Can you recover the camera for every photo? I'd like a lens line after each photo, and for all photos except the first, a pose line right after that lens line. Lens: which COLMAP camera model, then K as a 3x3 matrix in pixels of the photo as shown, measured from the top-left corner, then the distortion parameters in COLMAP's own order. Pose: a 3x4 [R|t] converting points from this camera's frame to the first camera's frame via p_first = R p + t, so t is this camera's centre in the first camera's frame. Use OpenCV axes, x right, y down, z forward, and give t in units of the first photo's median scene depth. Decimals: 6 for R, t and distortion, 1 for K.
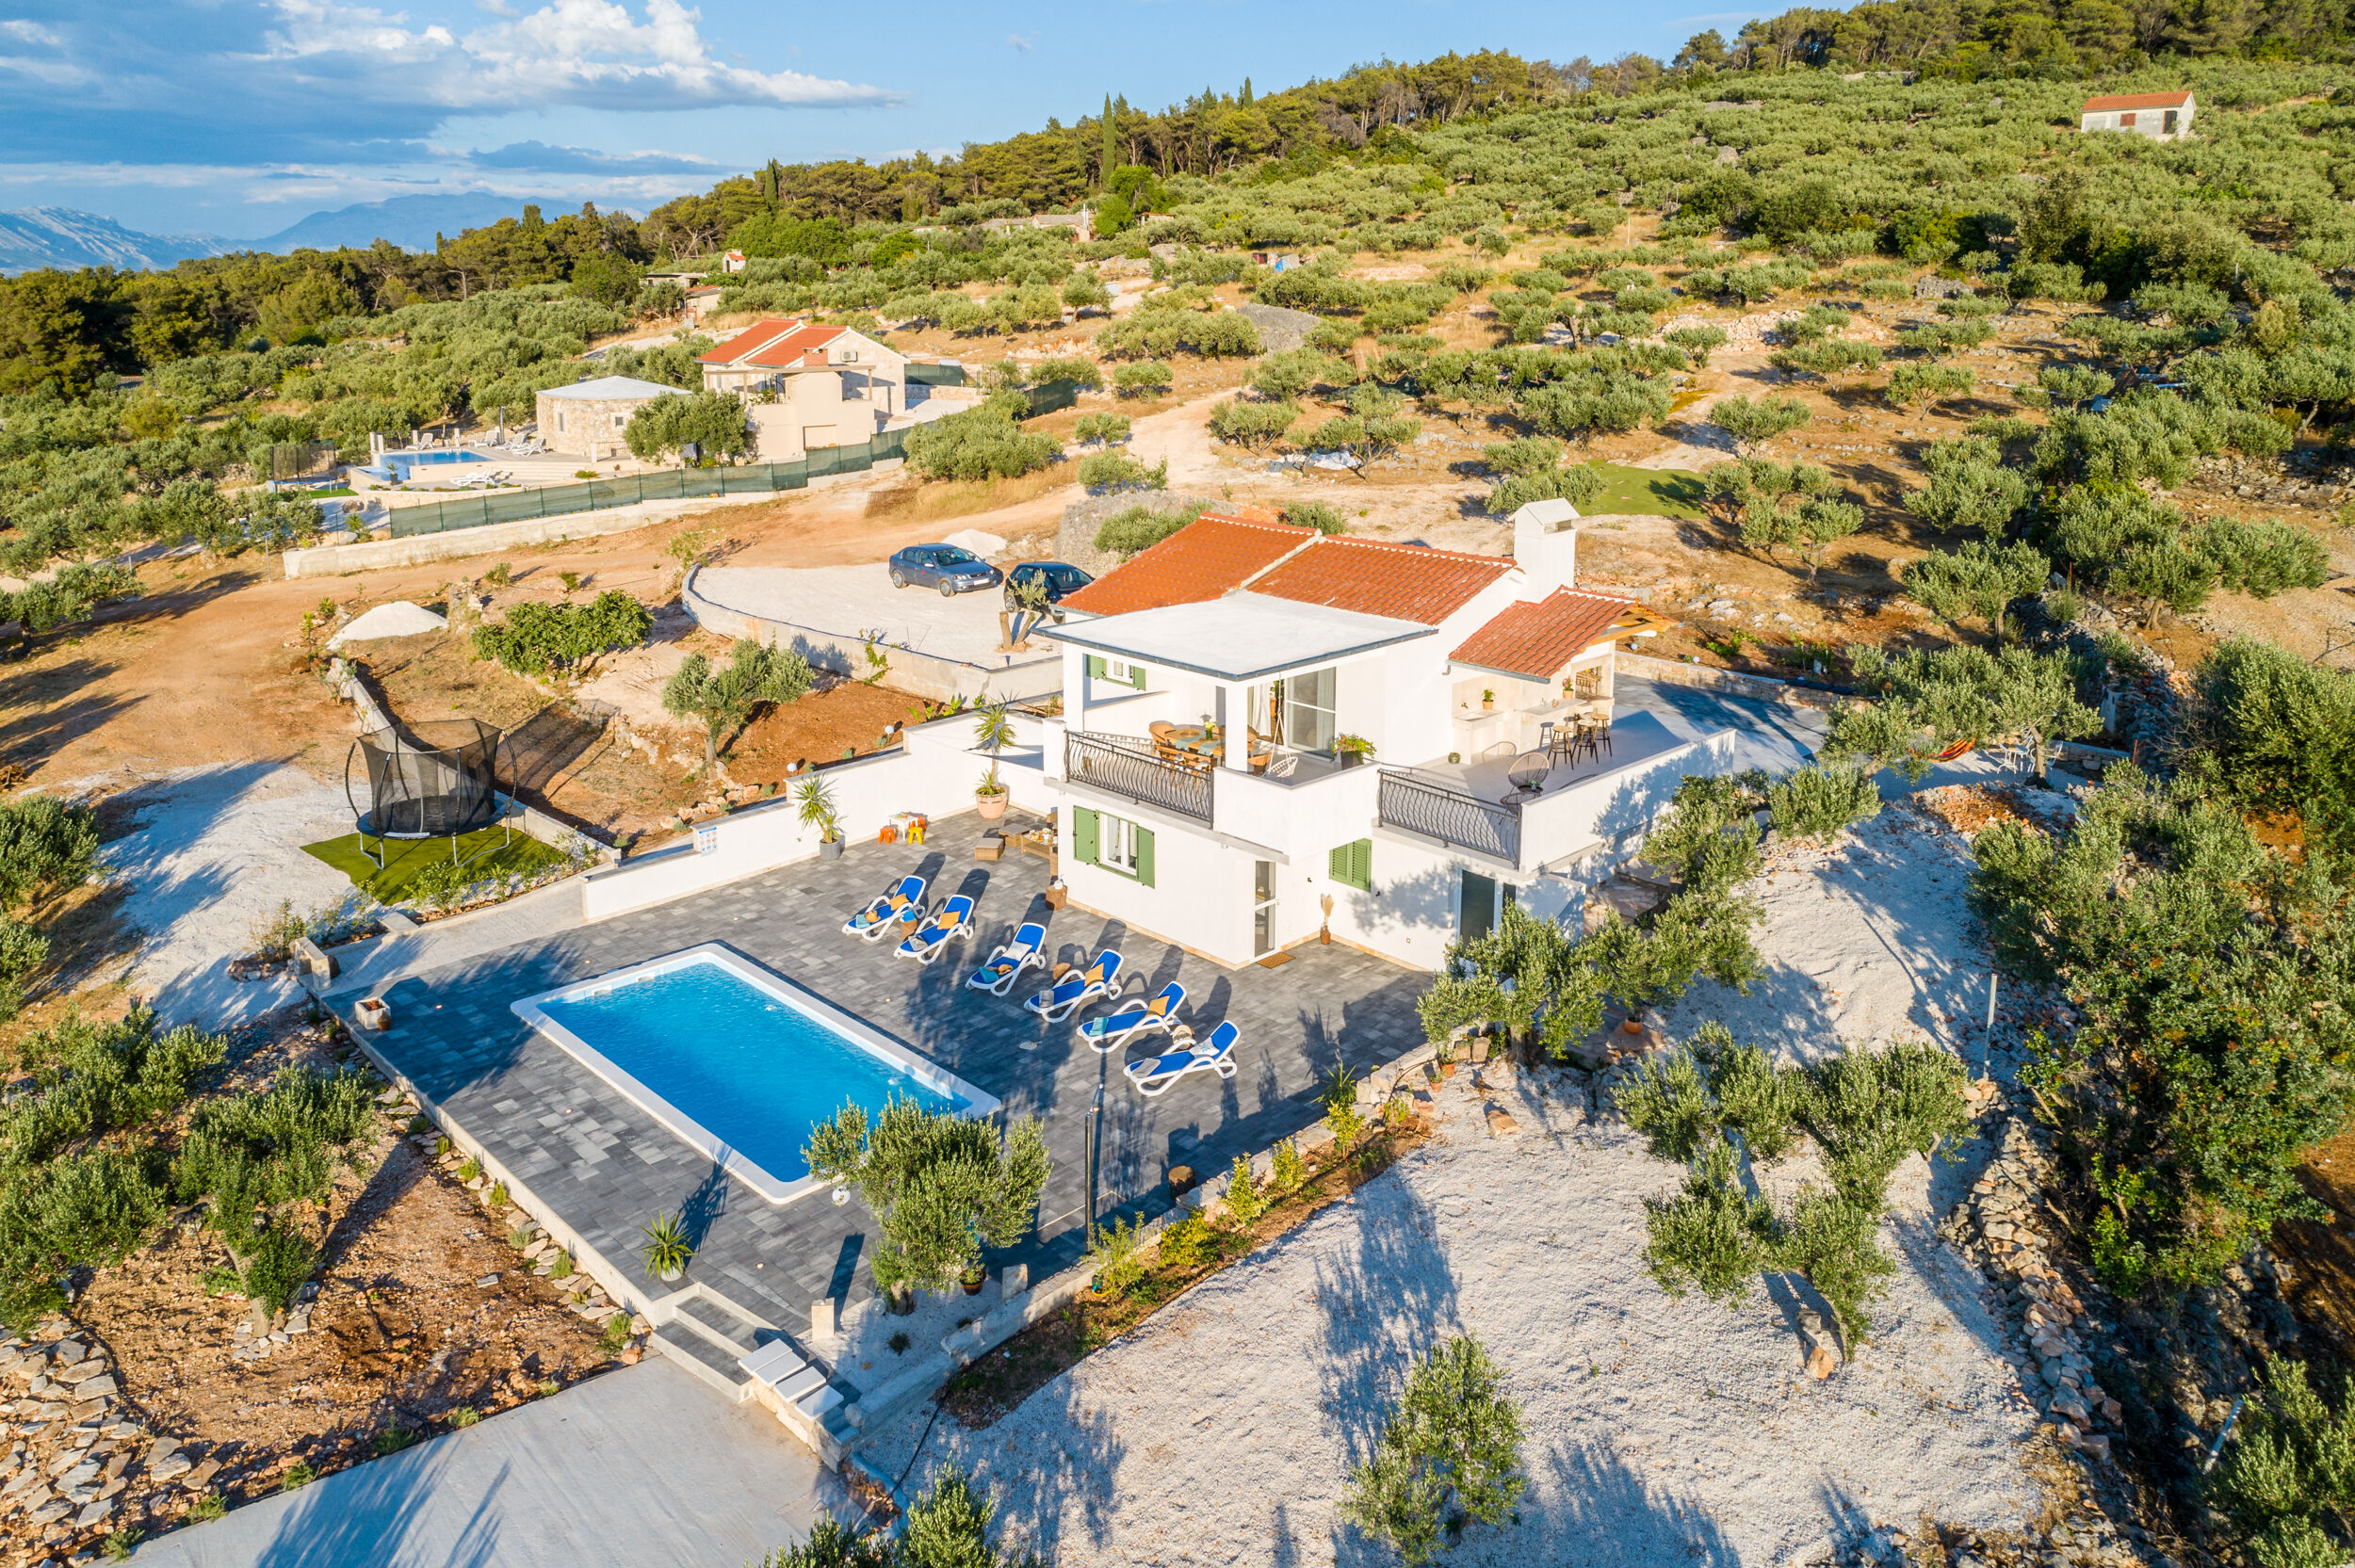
lens RADIAL K [[1679.7, 0, 1172.8], [0, 1679.7, 611.2], [0, 0, 1]] dist [-0.001571, 0.007976]
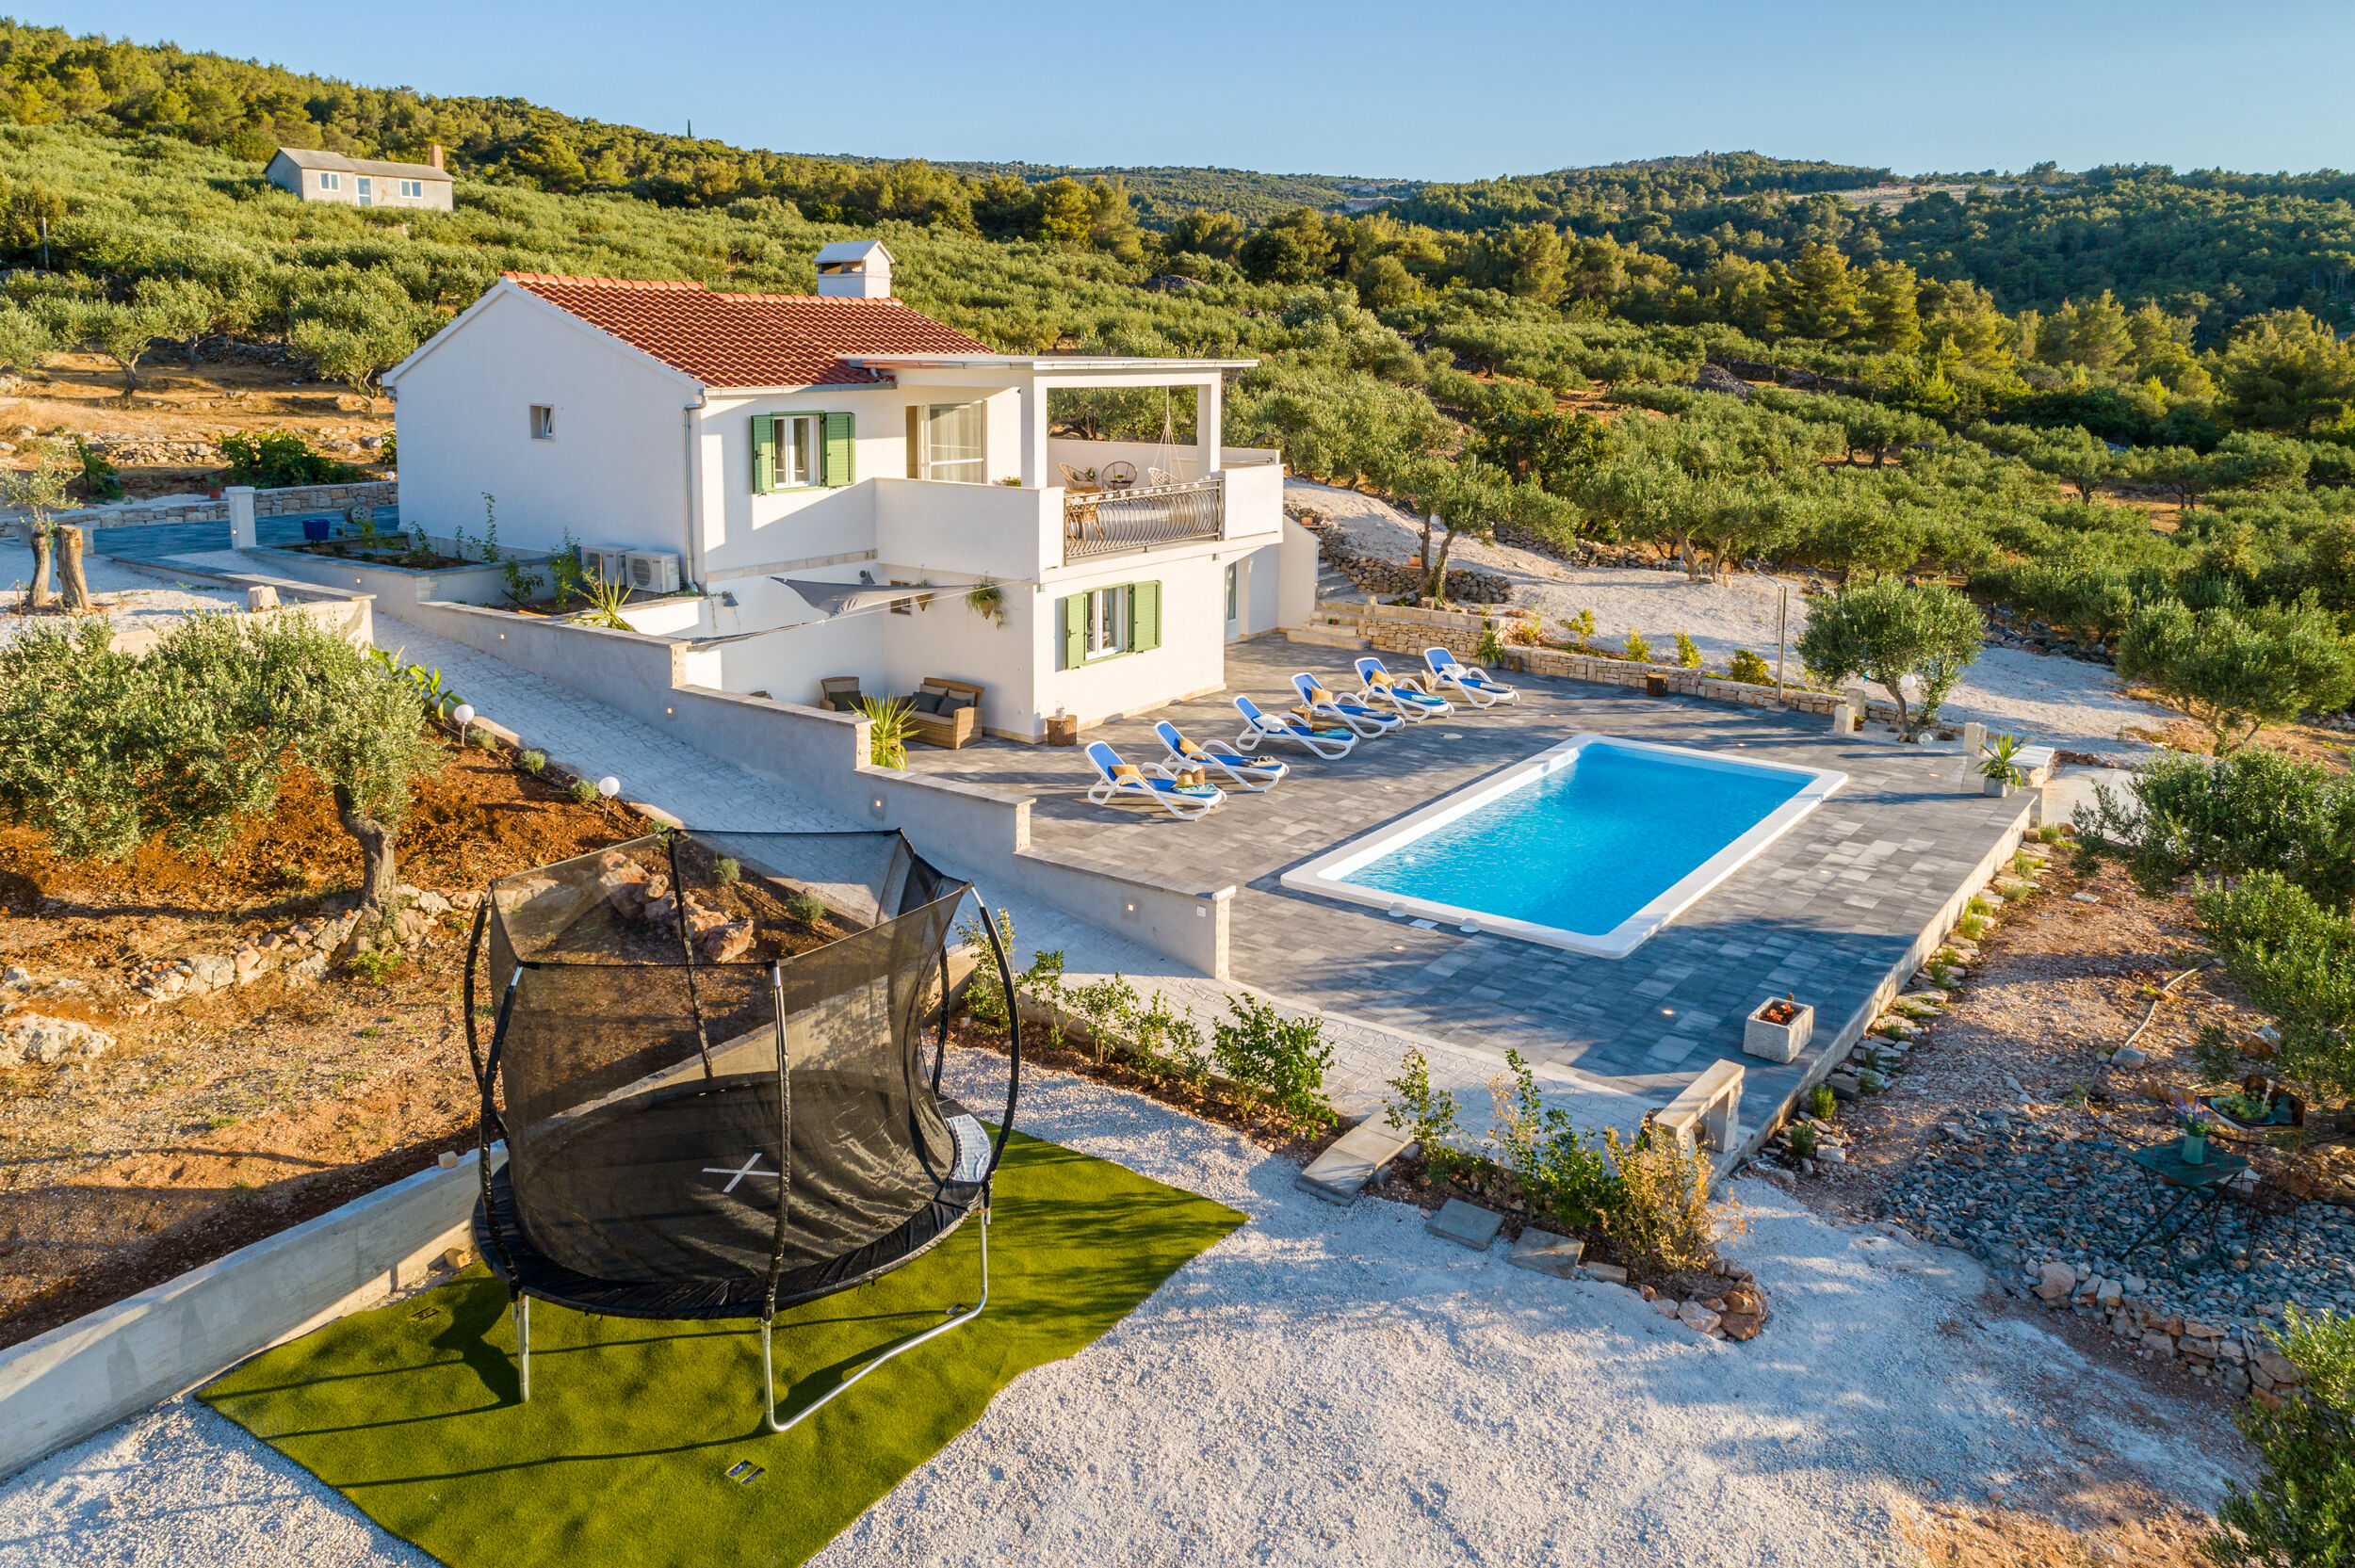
lens RADIAL K [[1670.1, 0, 1180.0], [0, 1670.1, 645.0], [0, 0, 1]] dist [-0.002173, 0.005149]
pose [[-0.181878, -0.174660, 0.967685, -0.676858], [0.186243, 0.960167, 0.208308, -0.007363], [-0.965523, 0.218111, -0.142104, 0.908723]]
